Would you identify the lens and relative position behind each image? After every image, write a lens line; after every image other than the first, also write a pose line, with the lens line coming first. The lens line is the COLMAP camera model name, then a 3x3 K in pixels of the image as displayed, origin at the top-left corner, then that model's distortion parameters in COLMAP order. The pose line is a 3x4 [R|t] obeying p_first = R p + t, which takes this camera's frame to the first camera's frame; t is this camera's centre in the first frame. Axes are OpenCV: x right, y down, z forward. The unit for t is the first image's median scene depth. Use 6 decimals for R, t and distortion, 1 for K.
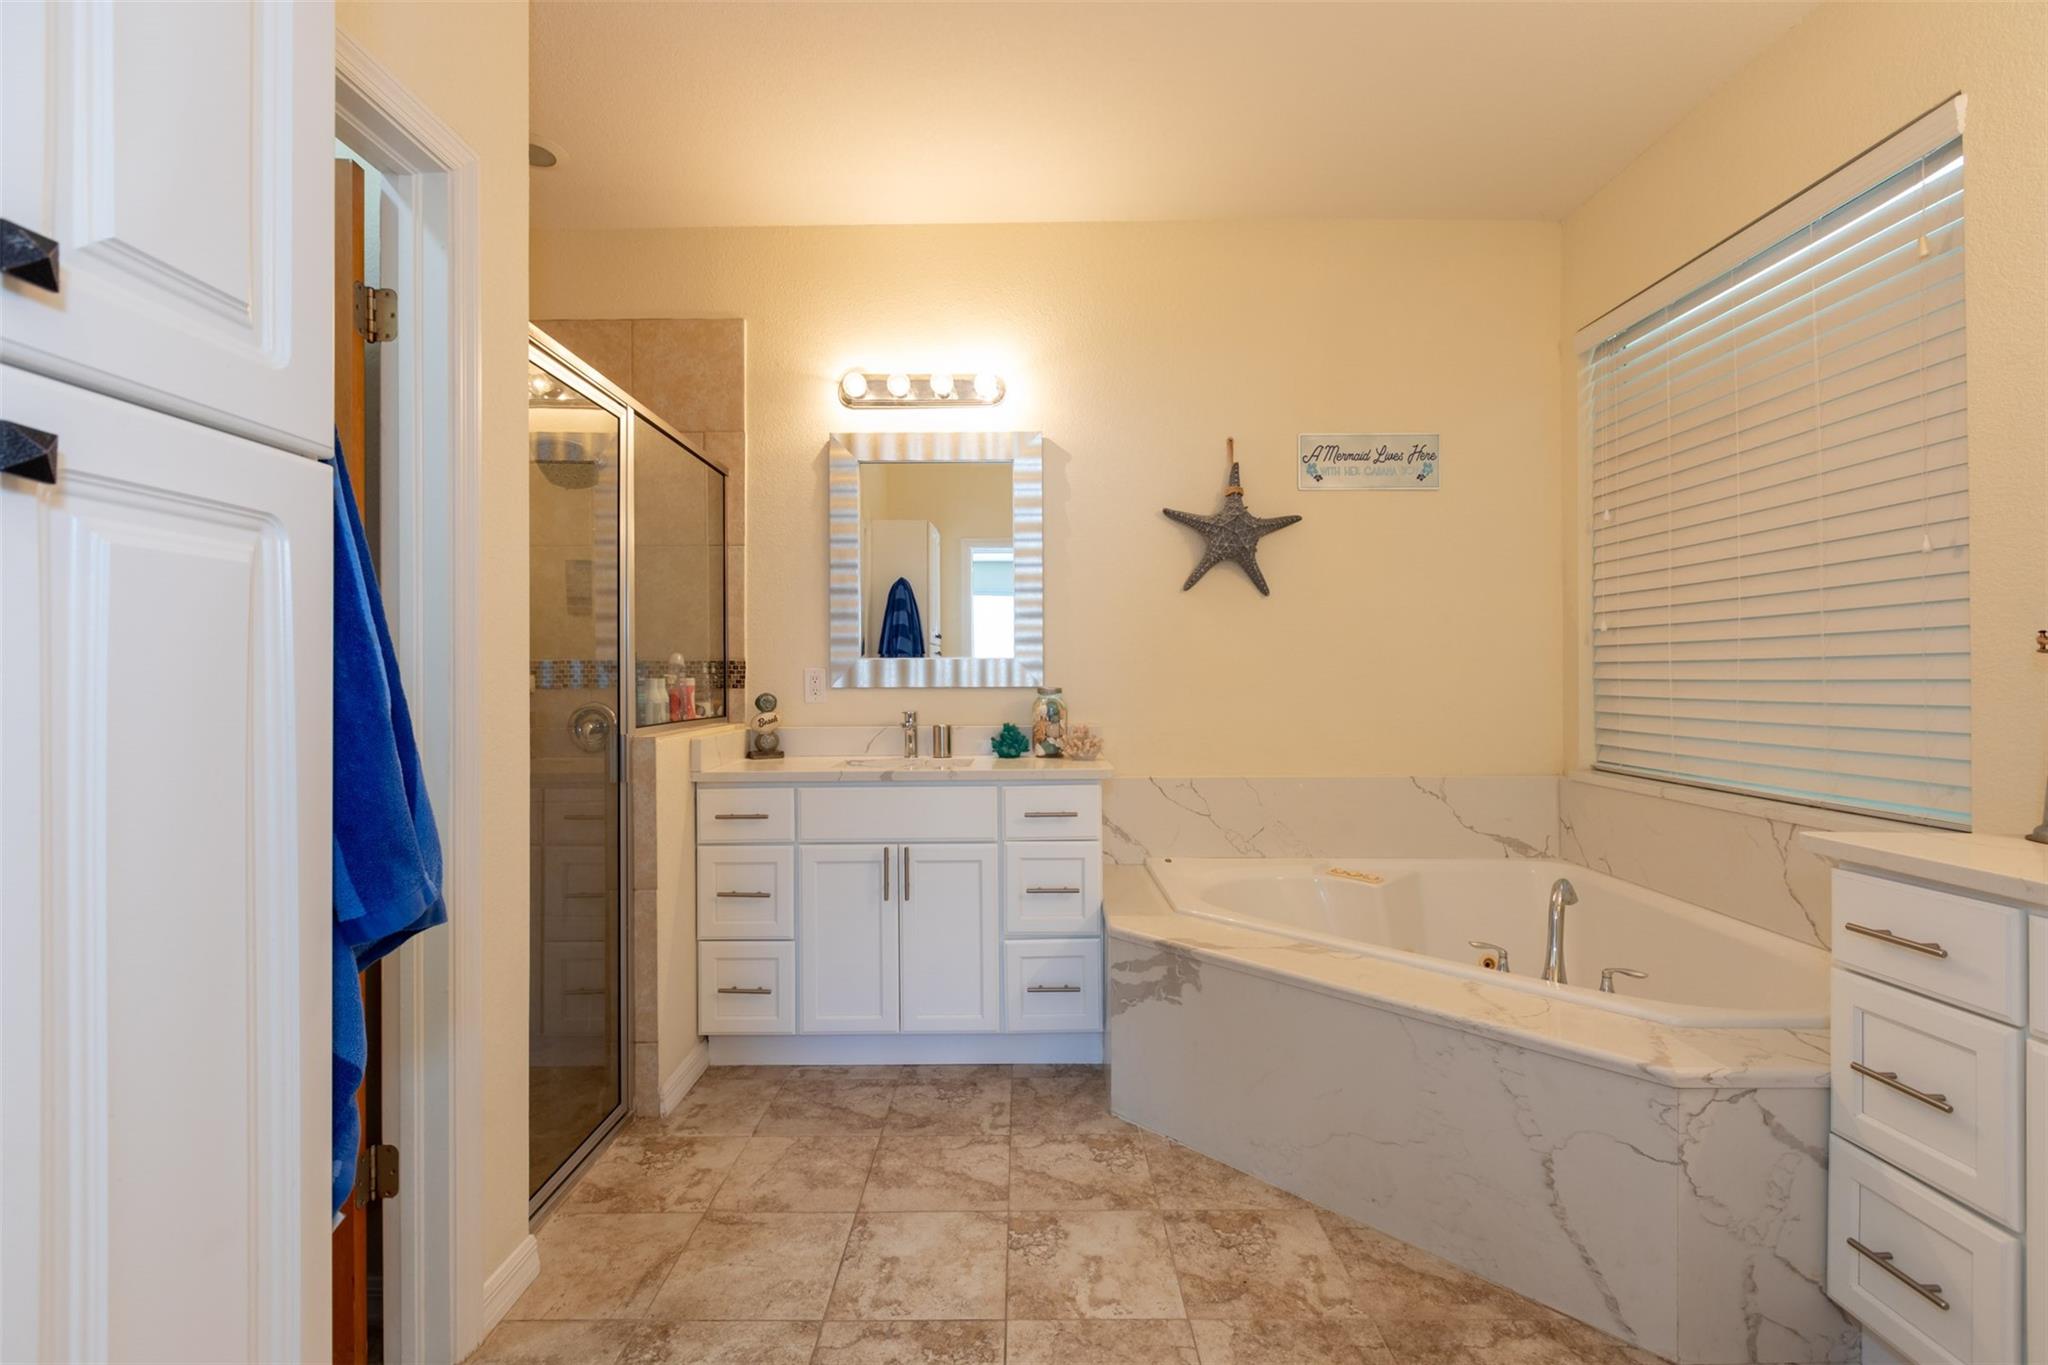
lens RADIAL K [[910.4, 0, 1025.5], [0, 910.4, 686.2], [0, 0, 1]] dist [0.001314, 0.000095]
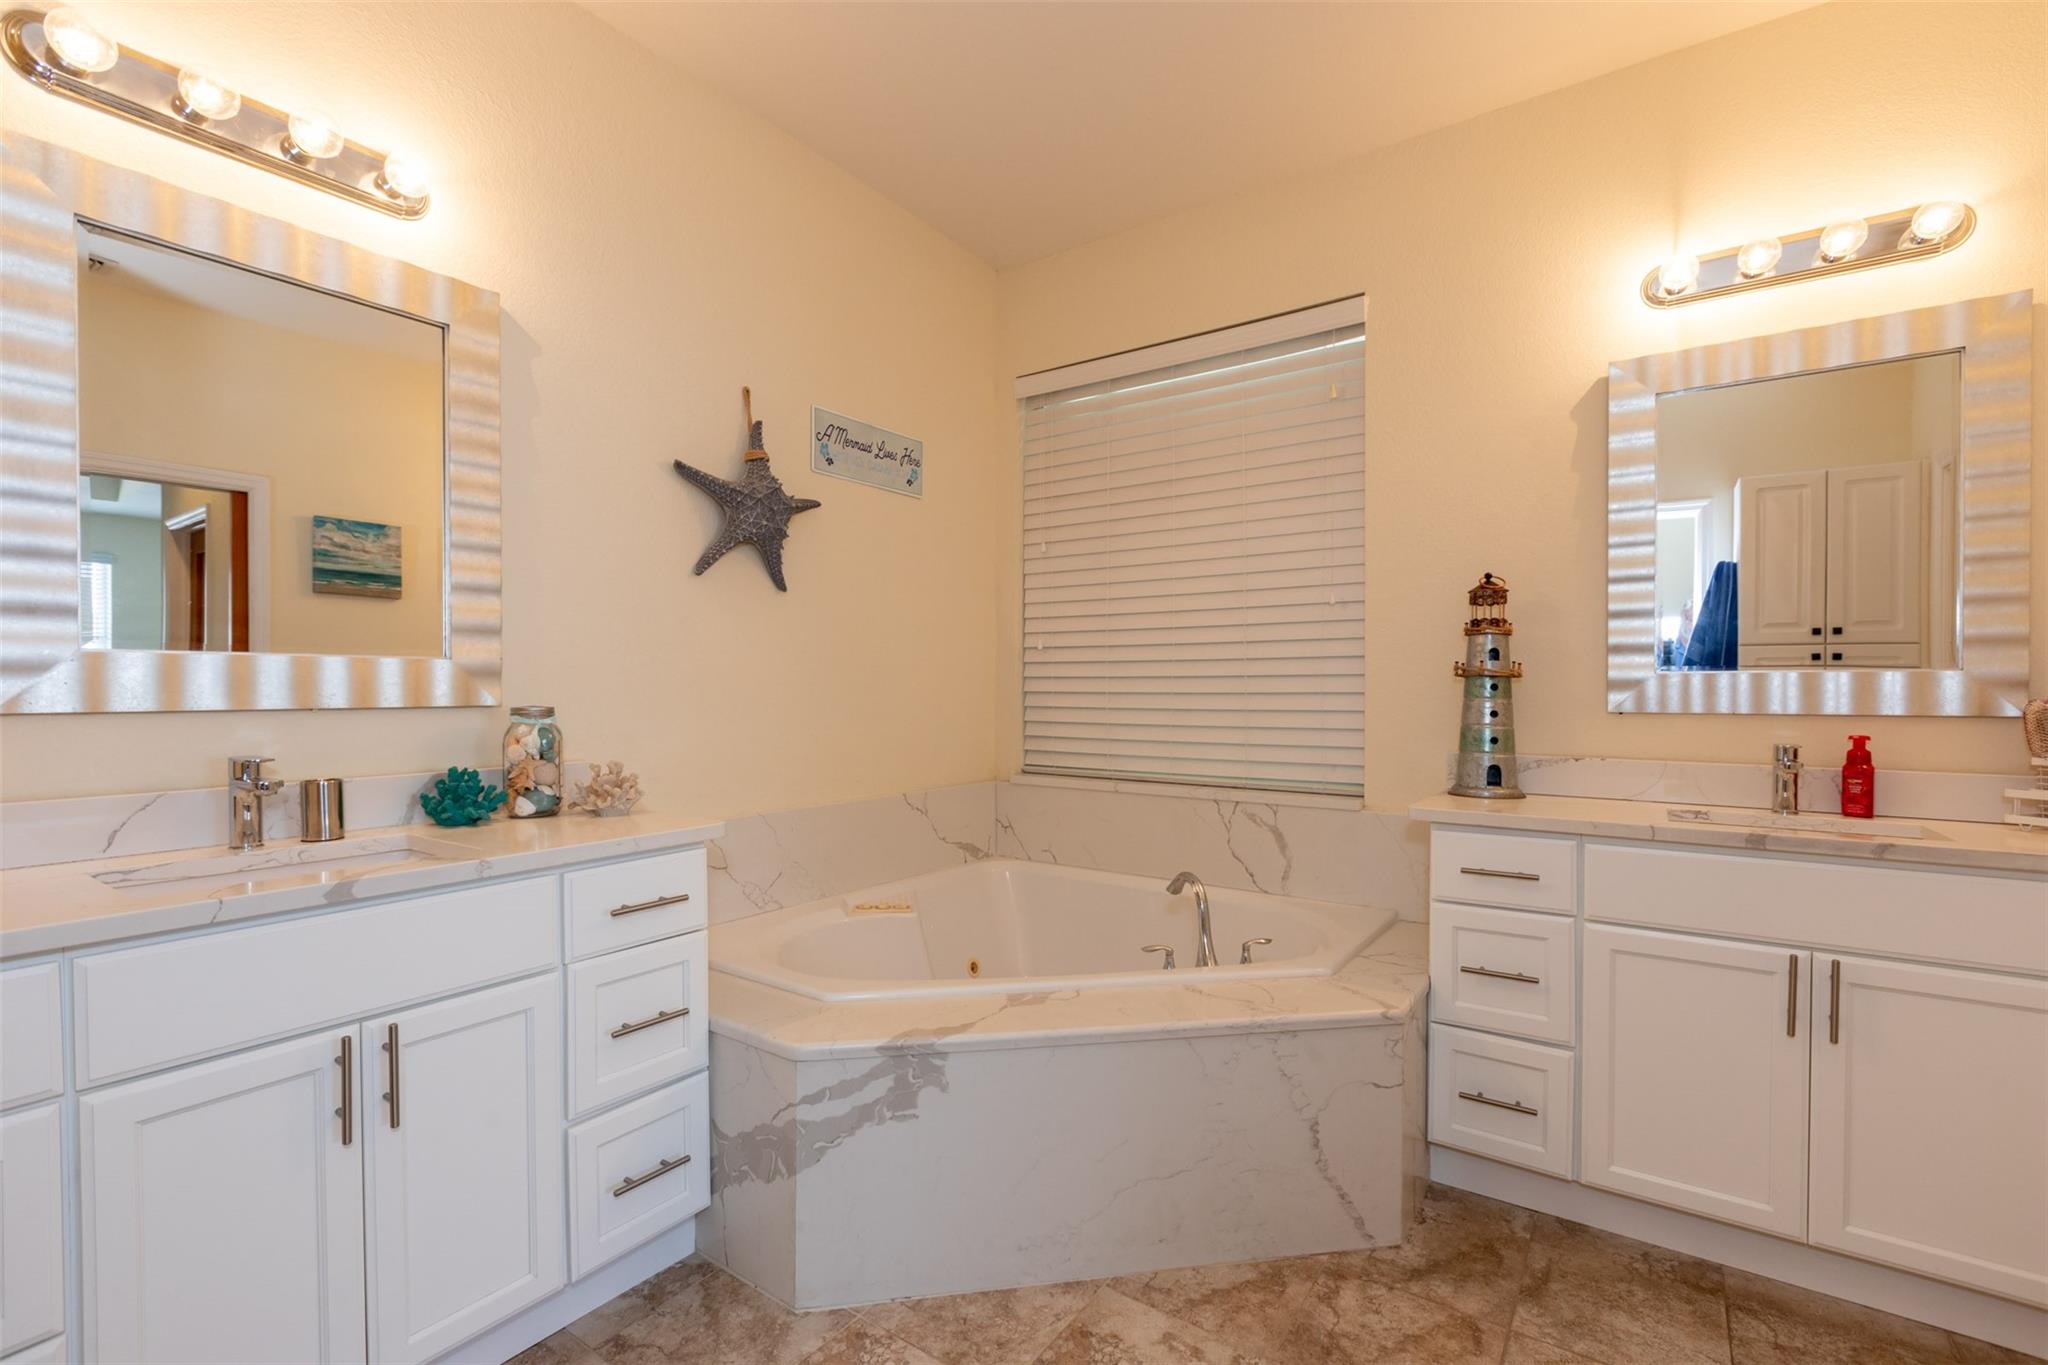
lens RADIAL K [[911.0, 0, 1024.4], [0, 911.0, 699.9], [0, 0, 1]] dist [-0.000222, 0.000001]
pose [[0.569994, -0.008403, 0.821606, -0.314998], [0.004914, 0.999965, 0.006818, -0.005775], [-0.821634, 0.000151, 0.570015, 0.379000]]
